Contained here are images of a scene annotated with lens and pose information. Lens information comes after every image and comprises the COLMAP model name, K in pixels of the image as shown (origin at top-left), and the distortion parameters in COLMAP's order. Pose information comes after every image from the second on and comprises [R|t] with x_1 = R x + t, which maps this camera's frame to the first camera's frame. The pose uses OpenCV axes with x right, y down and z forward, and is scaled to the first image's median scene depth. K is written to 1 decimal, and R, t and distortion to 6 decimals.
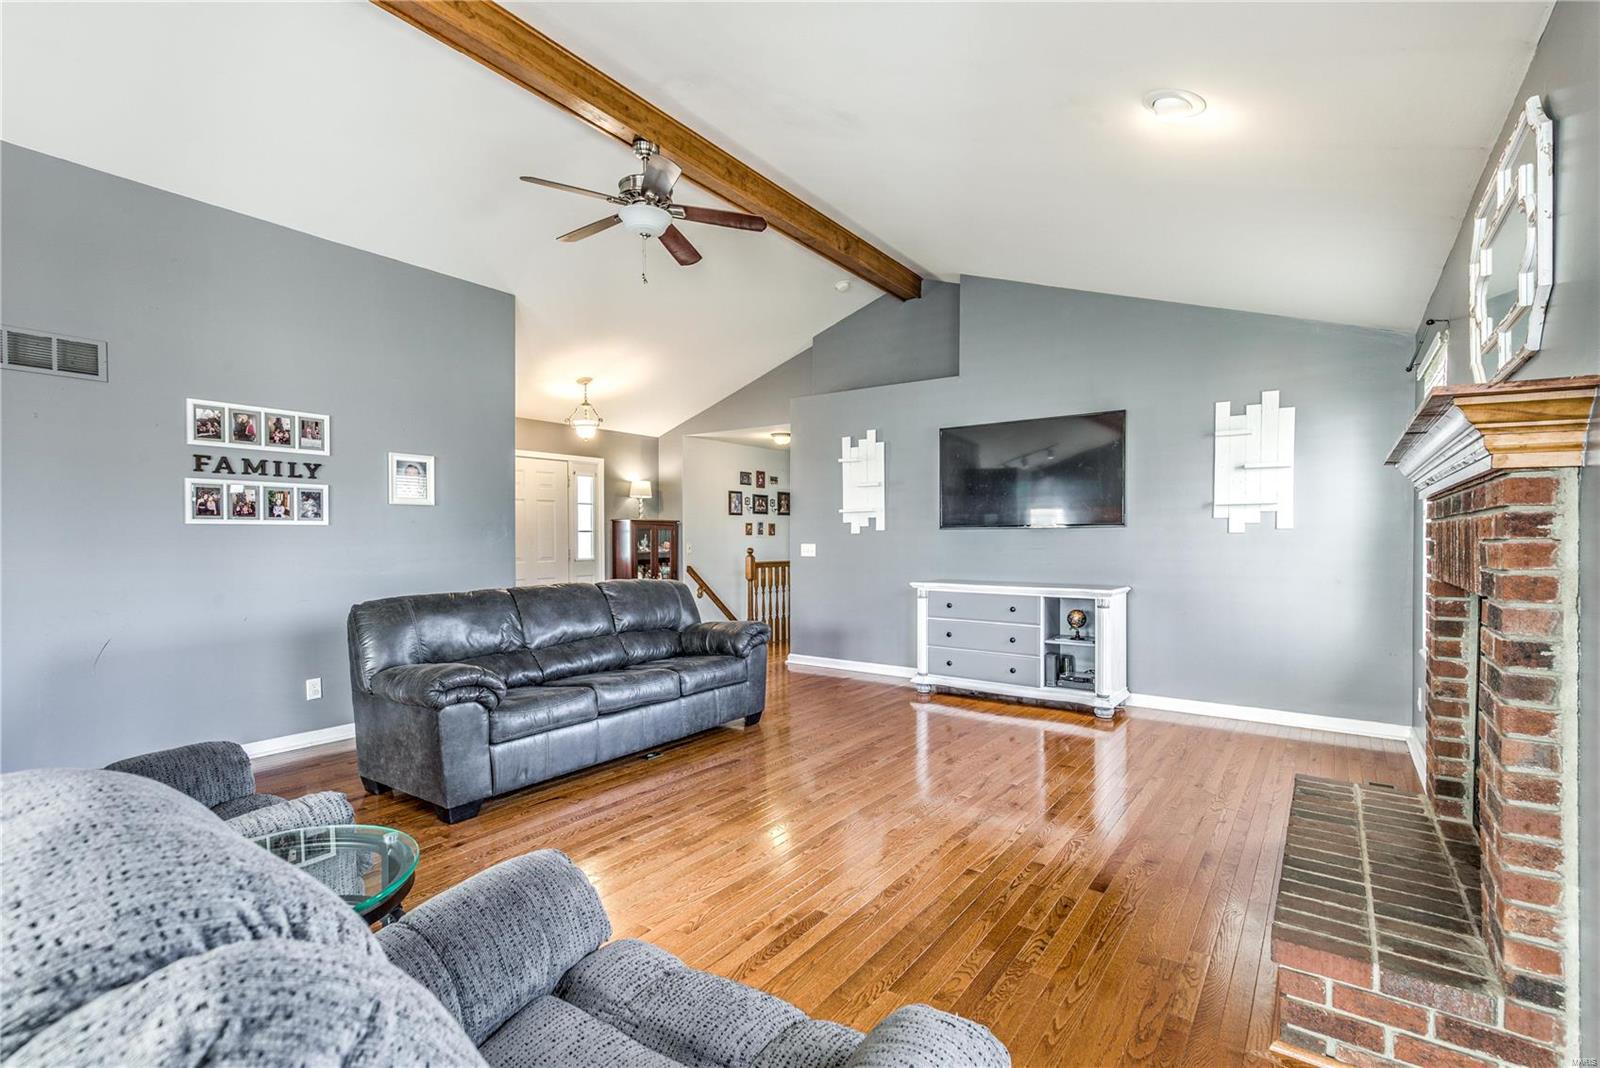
lens RADIAL K [[735.6, 0, 804.1], [0, 735.6, 538.0], [0, 0, 1]] dist [0.031830, 0.000253]
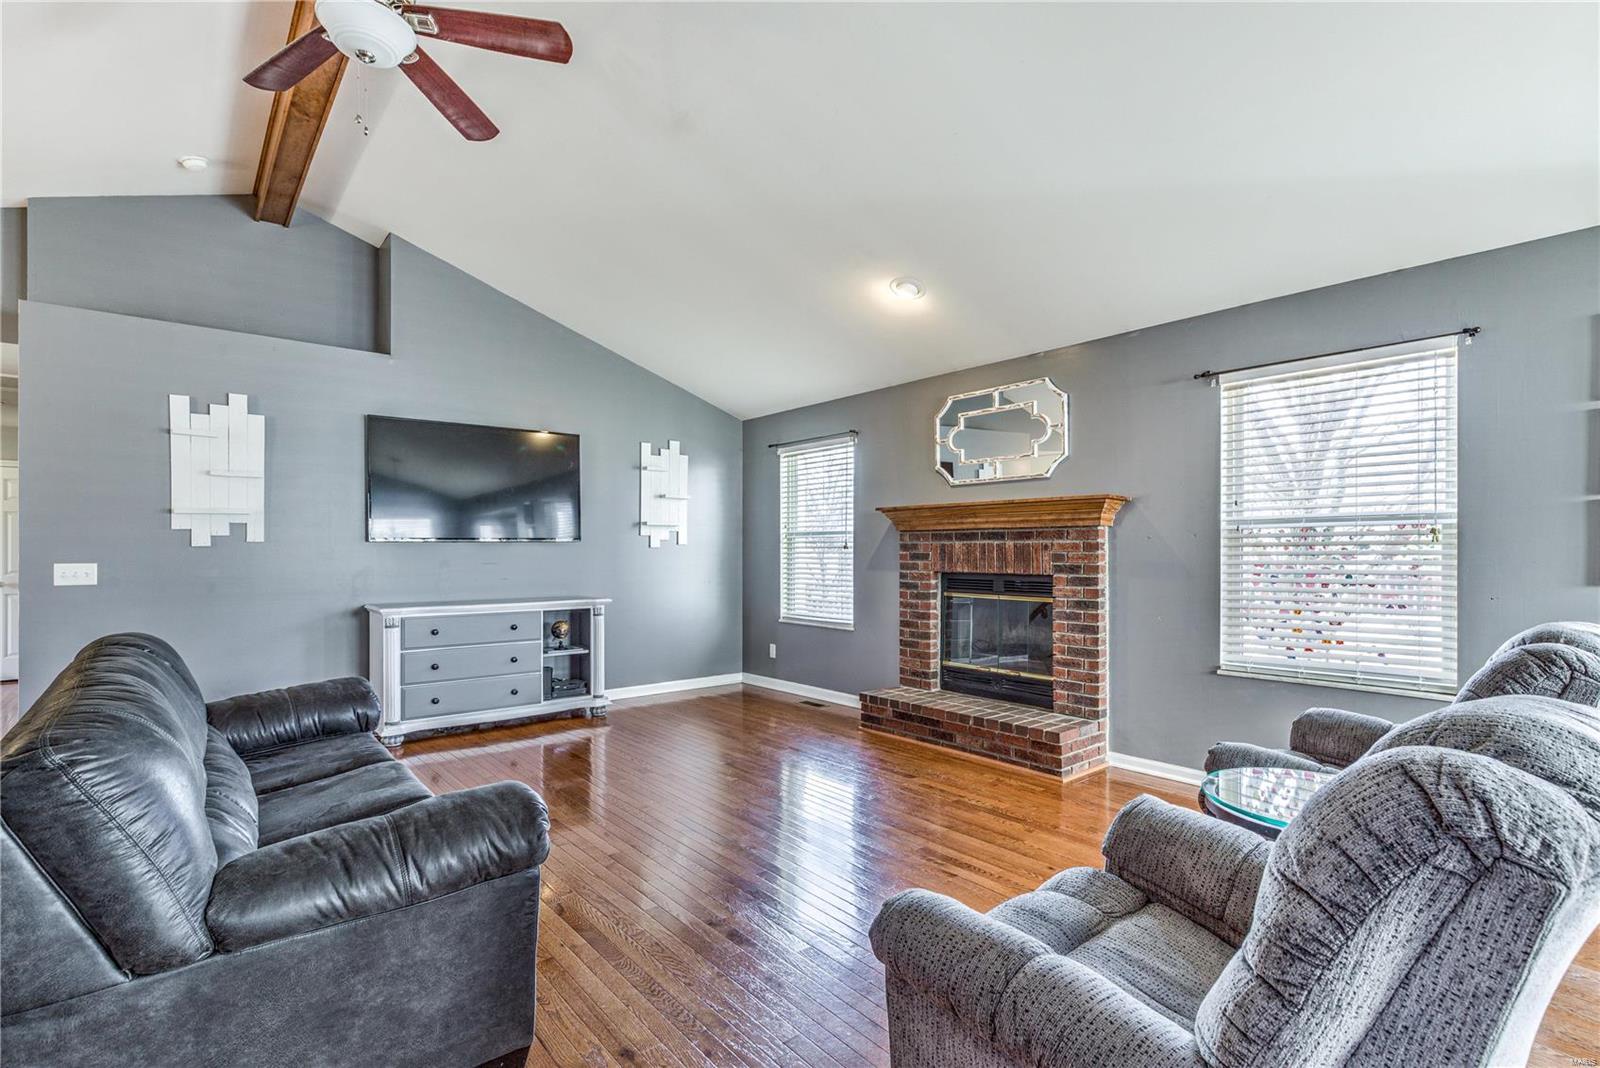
lens RADIAL K [[760.4, 0, 820.4], [0, 760.4, 550.2], [0, 0, 1]] dist [-0.002681, -0.000127]
pose [[0.242606, 0.000097, 0.970125, -0.593745], [0.003012, 0.999995, -0.000853, -0.000214], [-0.970120, 0.003129, 0.242605, 0.398762]]
